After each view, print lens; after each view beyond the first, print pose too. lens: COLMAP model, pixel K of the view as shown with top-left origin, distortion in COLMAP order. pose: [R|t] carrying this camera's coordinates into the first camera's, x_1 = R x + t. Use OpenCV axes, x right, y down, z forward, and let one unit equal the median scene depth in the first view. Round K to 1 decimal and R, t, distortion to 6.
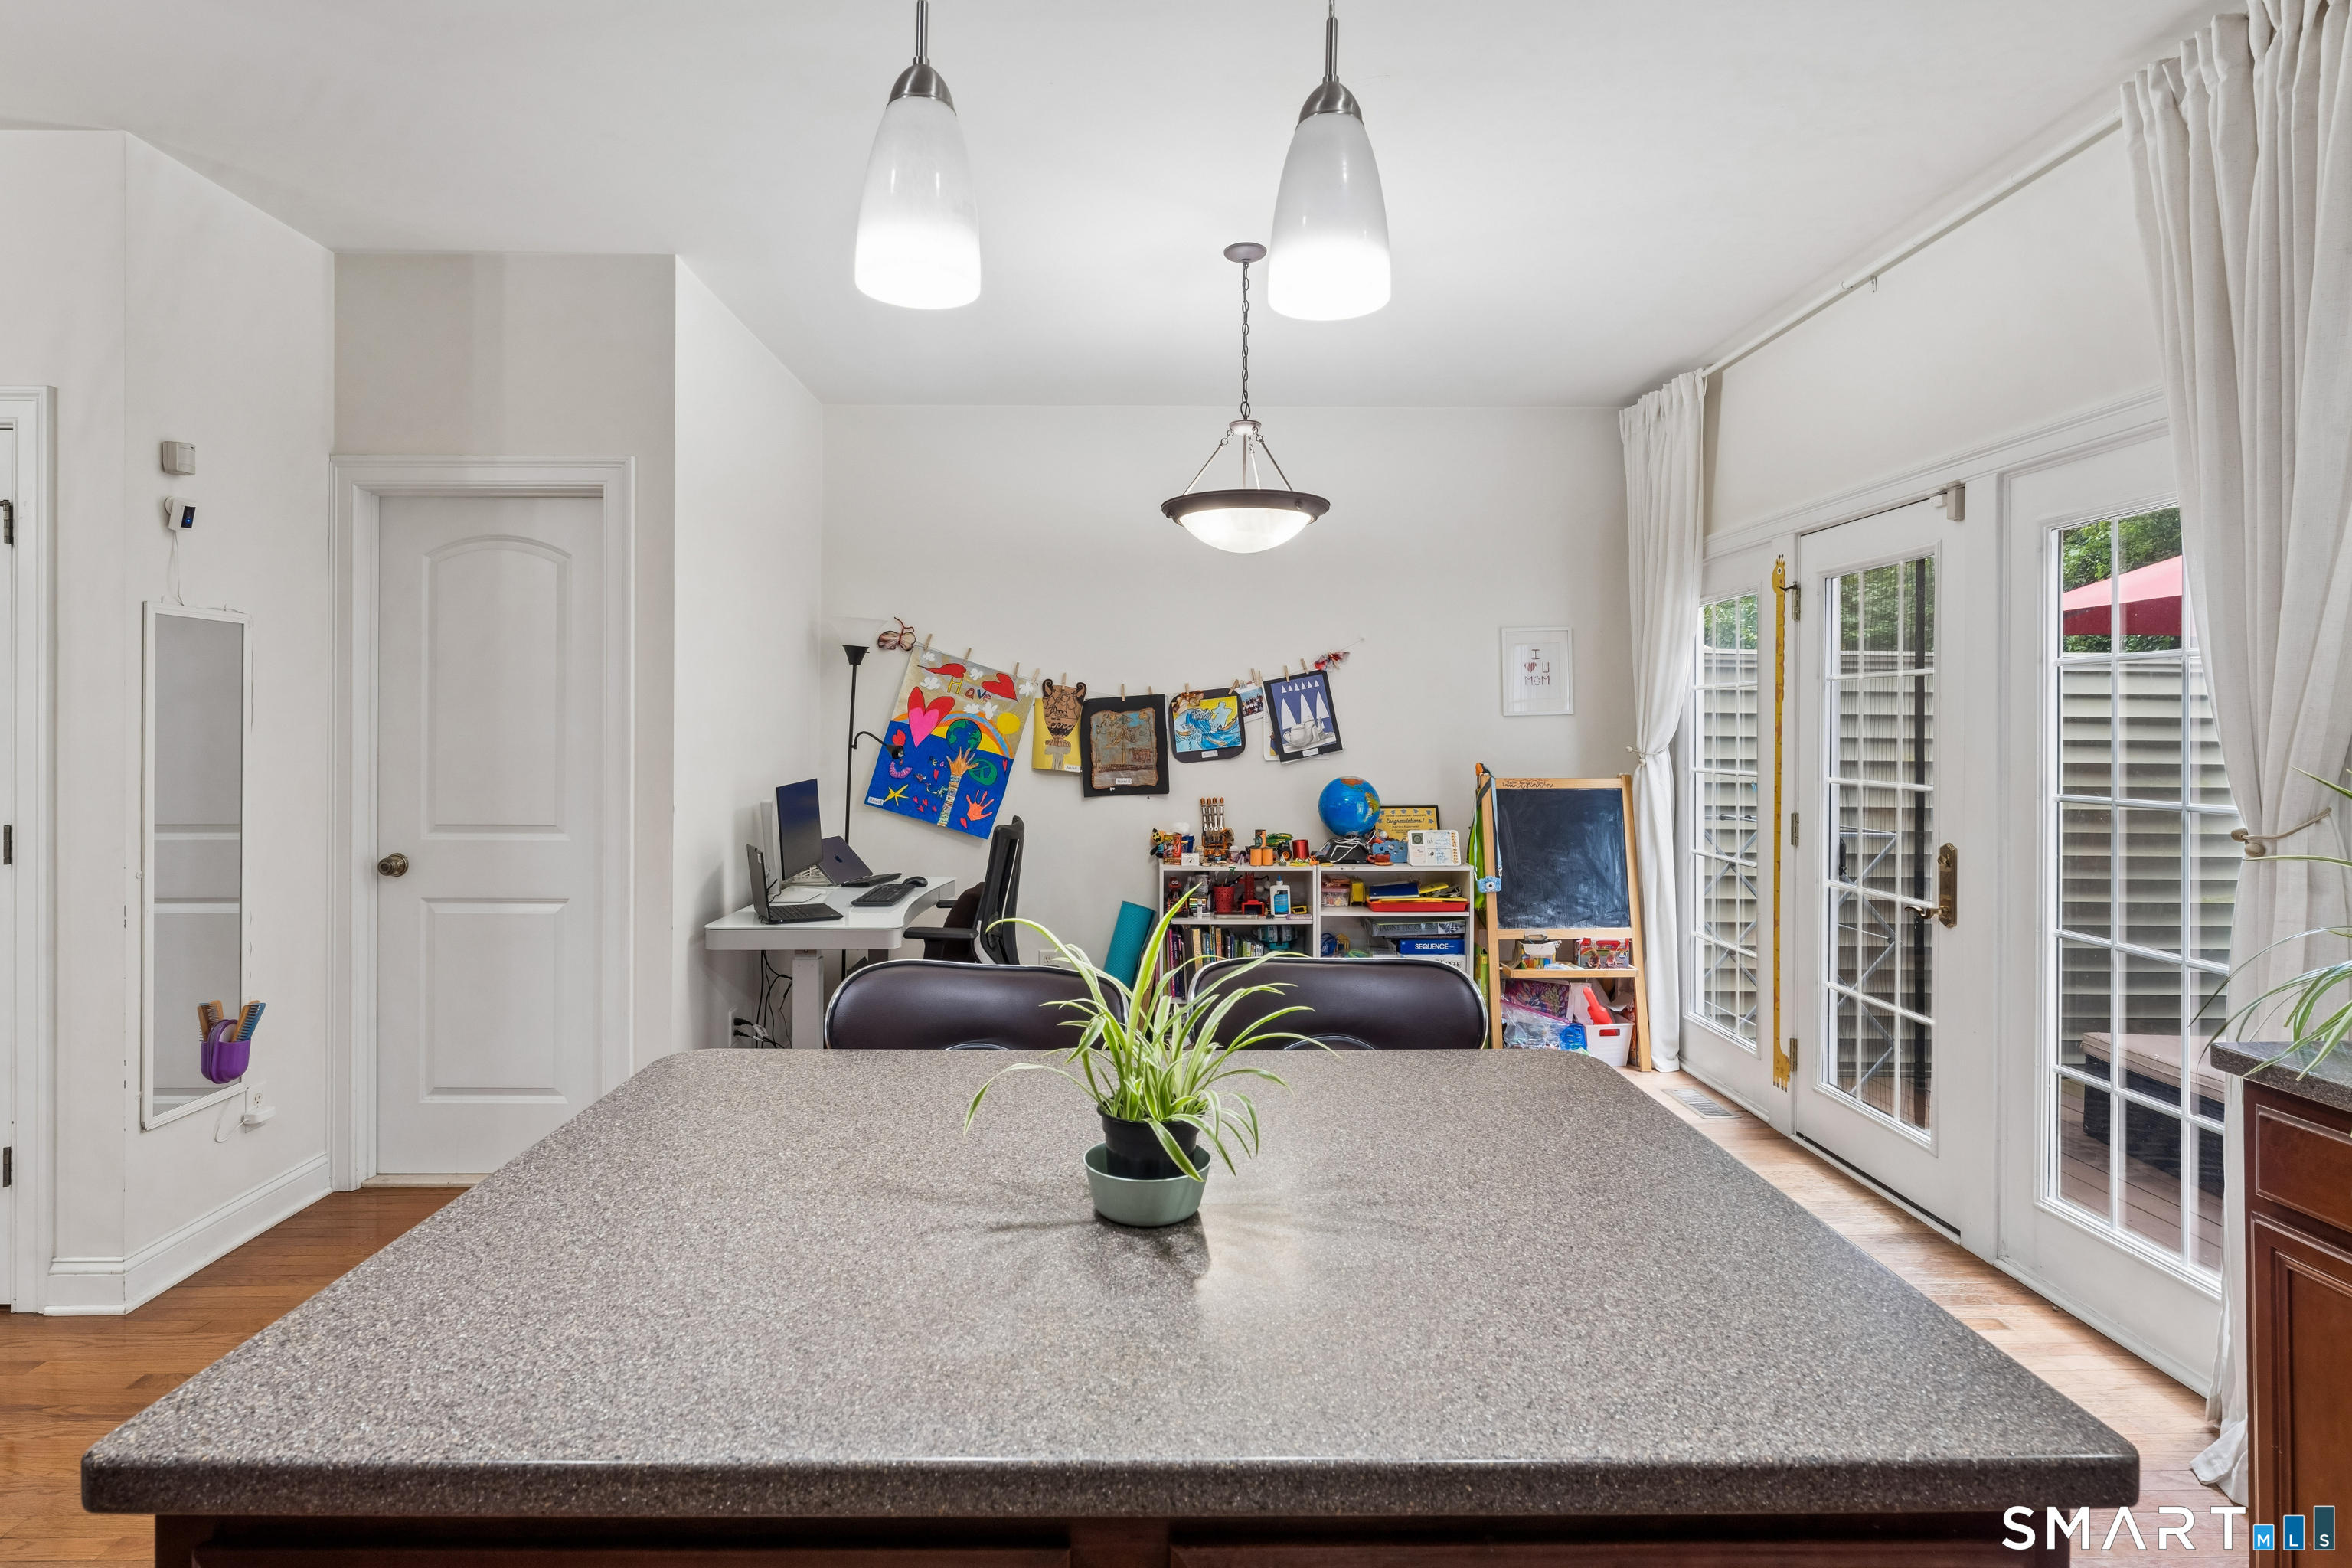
lens RADIAL K [[1189.0, 0, 1175.0], [0, 1189.0, 743.4], [0, 0, 1]] dist [-0.033208, 0.000039]
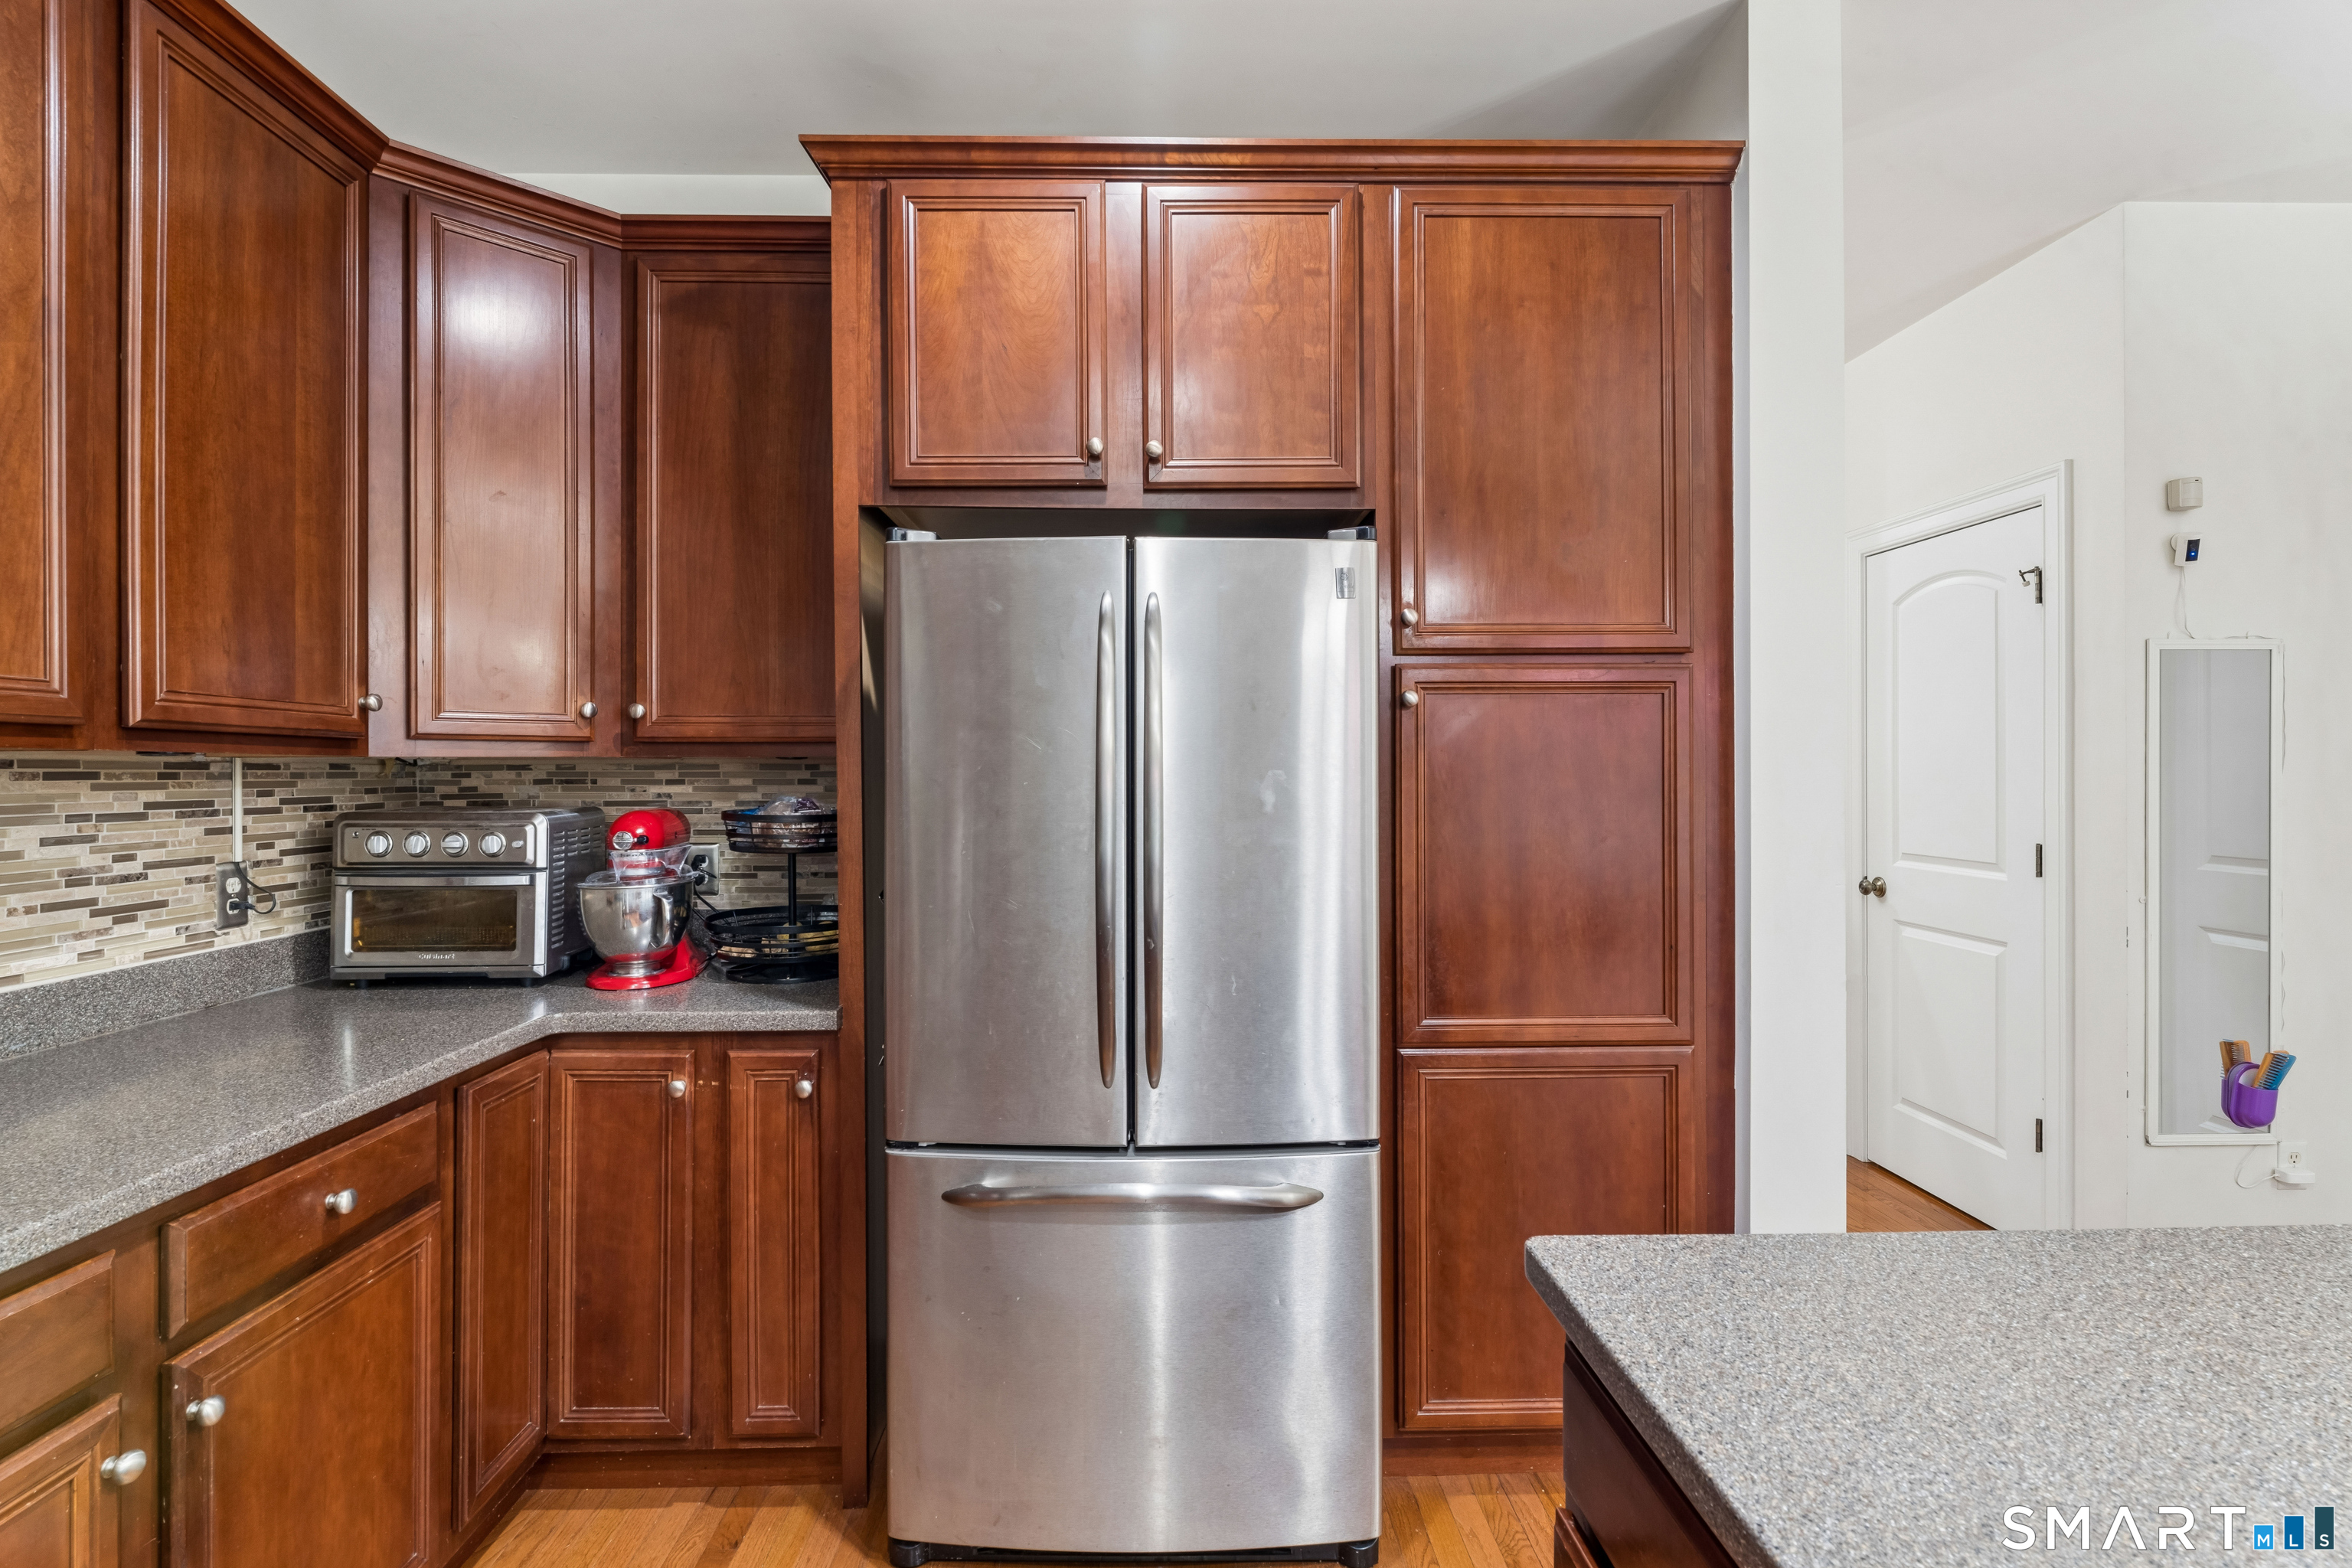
lens RADIAL K [[1120.0, 0, 1178.8], [0, 1120.0, 768.1], [0, 0, 1]] dist [-0.001719, -0.000060]
pose [[-0.005310, -0.002656, -0.999982, 0.129587], [-0.004288, 0.999987, -0.002633, 0.000373], [0.999977, 0.004274, -0.005322, 0.129410]]
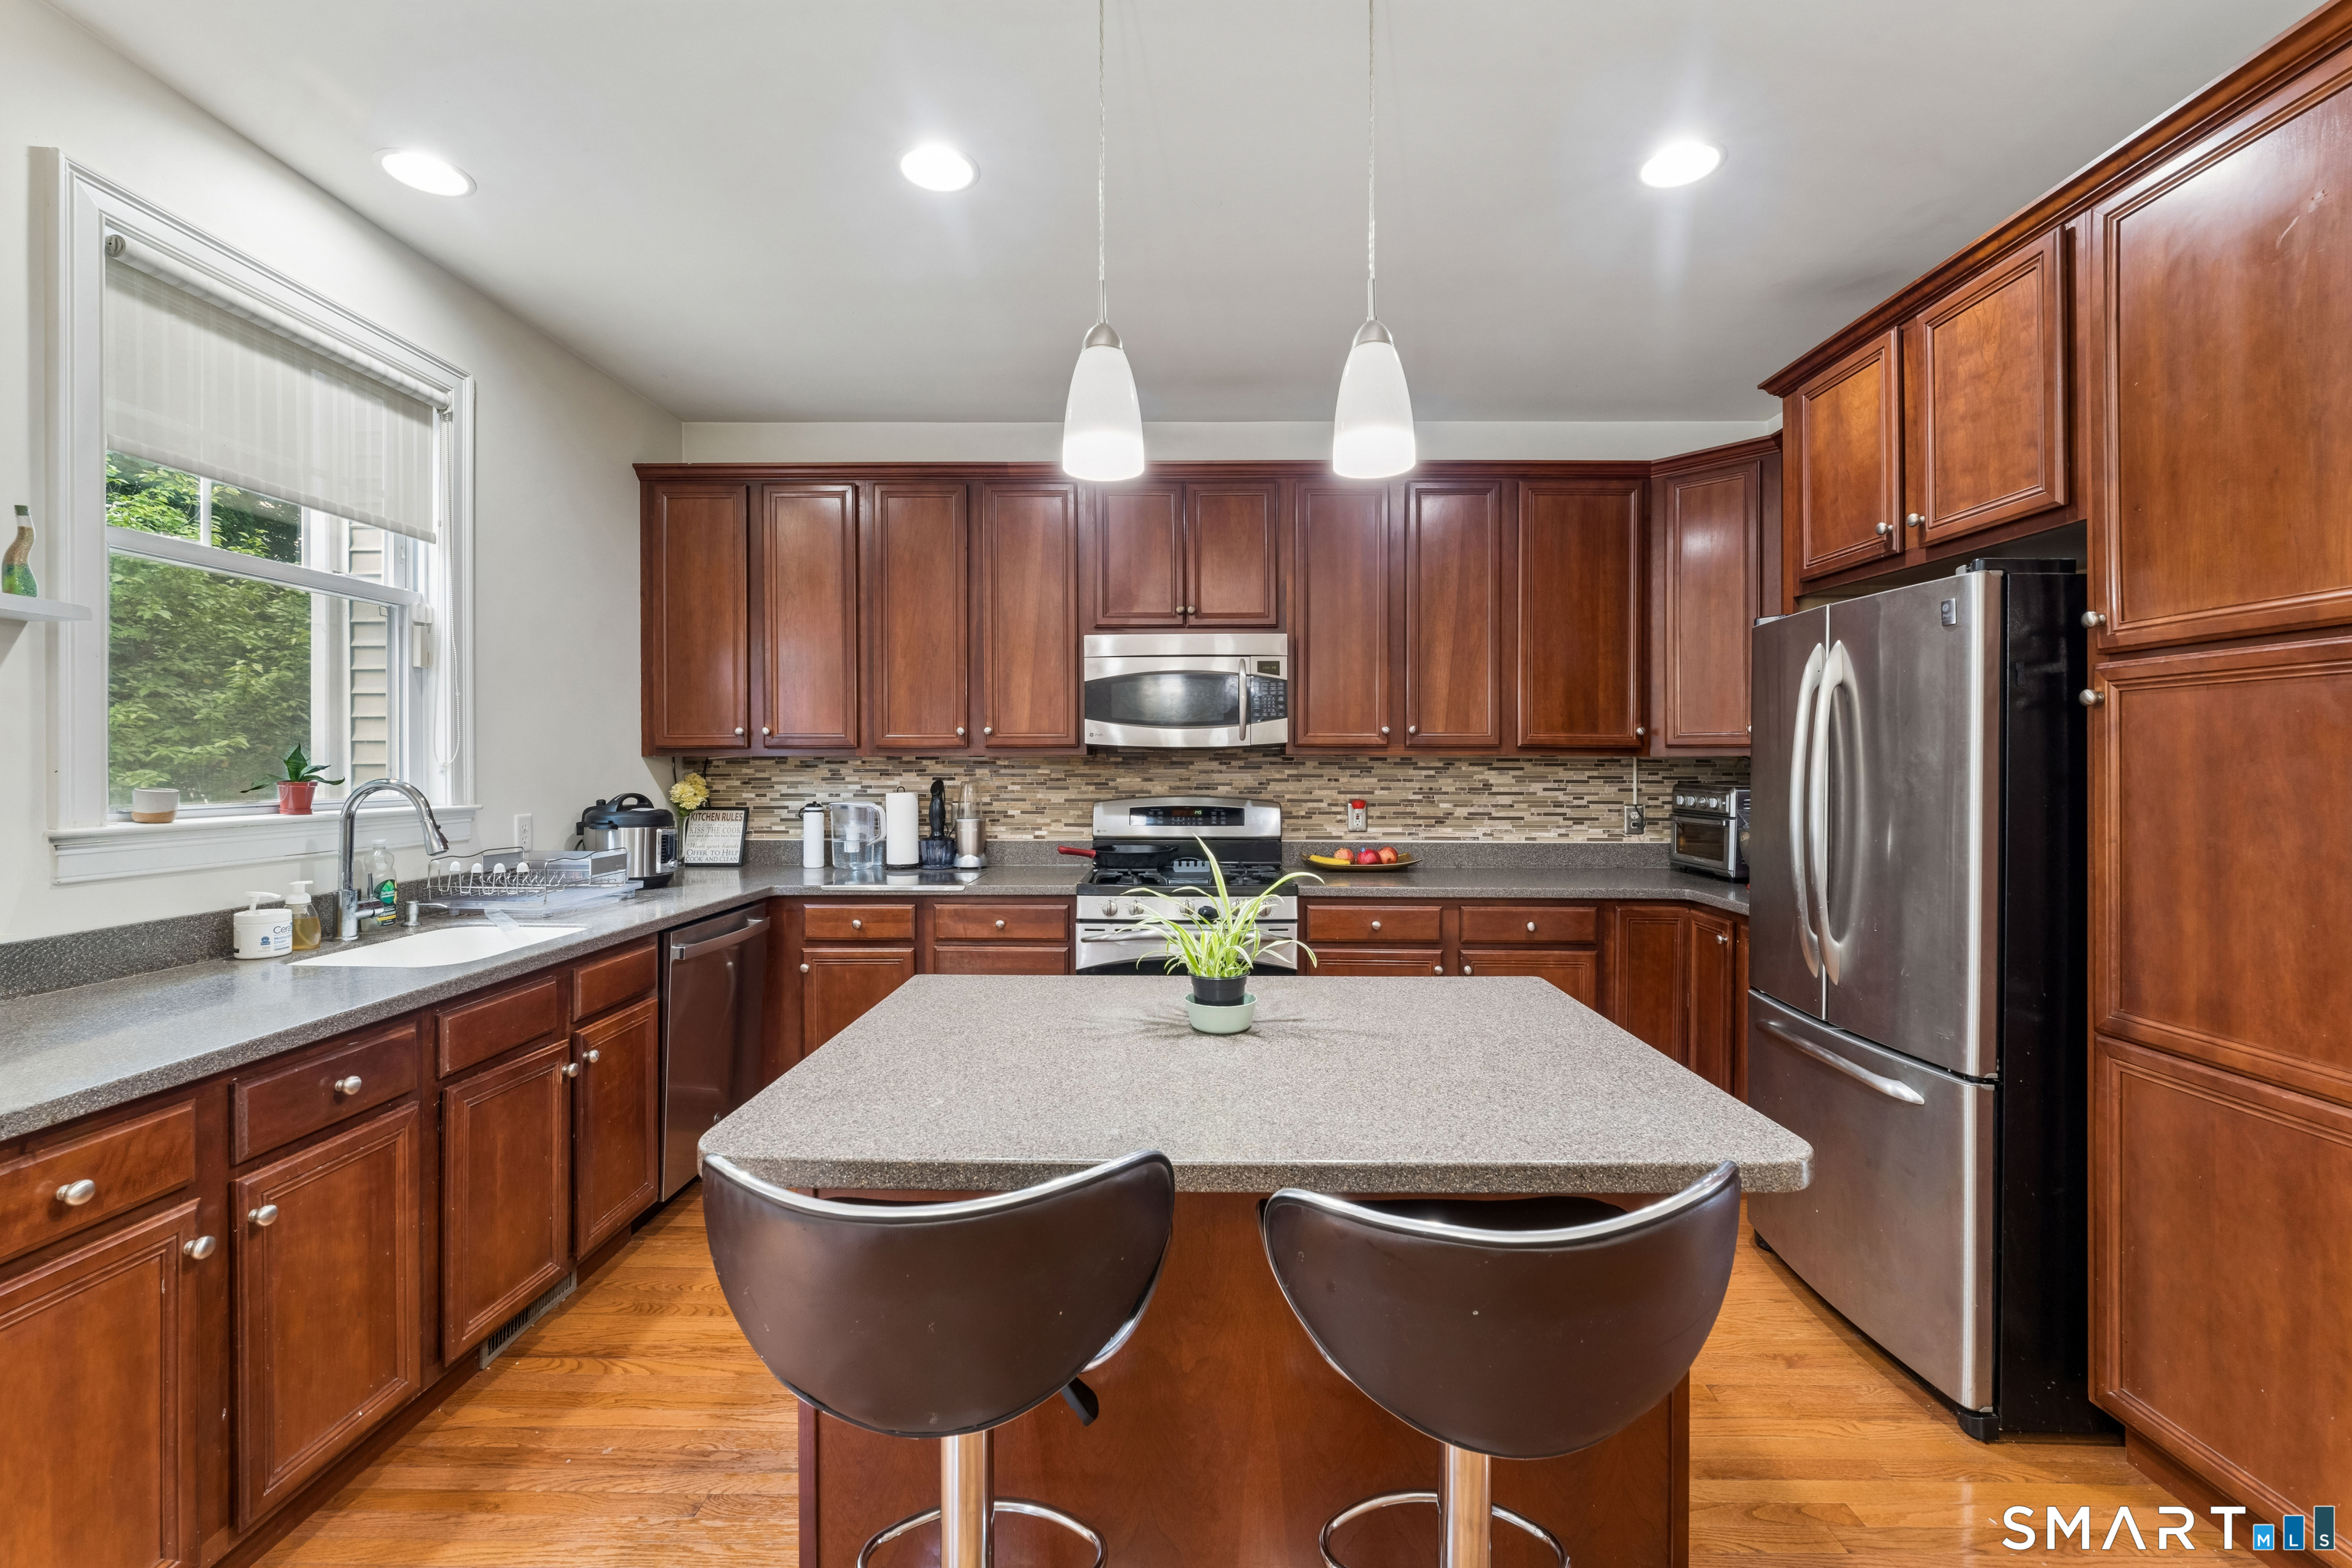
lens RADIAL K [[1010.3, 0, 1176.0], [0, 1010.3, 784.0], [0, 0, 1]] dist [0.000110, 0.000020]
pose [[-0.998916, -0.006513, 0.046095, -0.009163], [-0.005196, 0.999577, 0.028628, -0.005216], [-0.046262, 0.028358, -0.998527, 0.991652]]
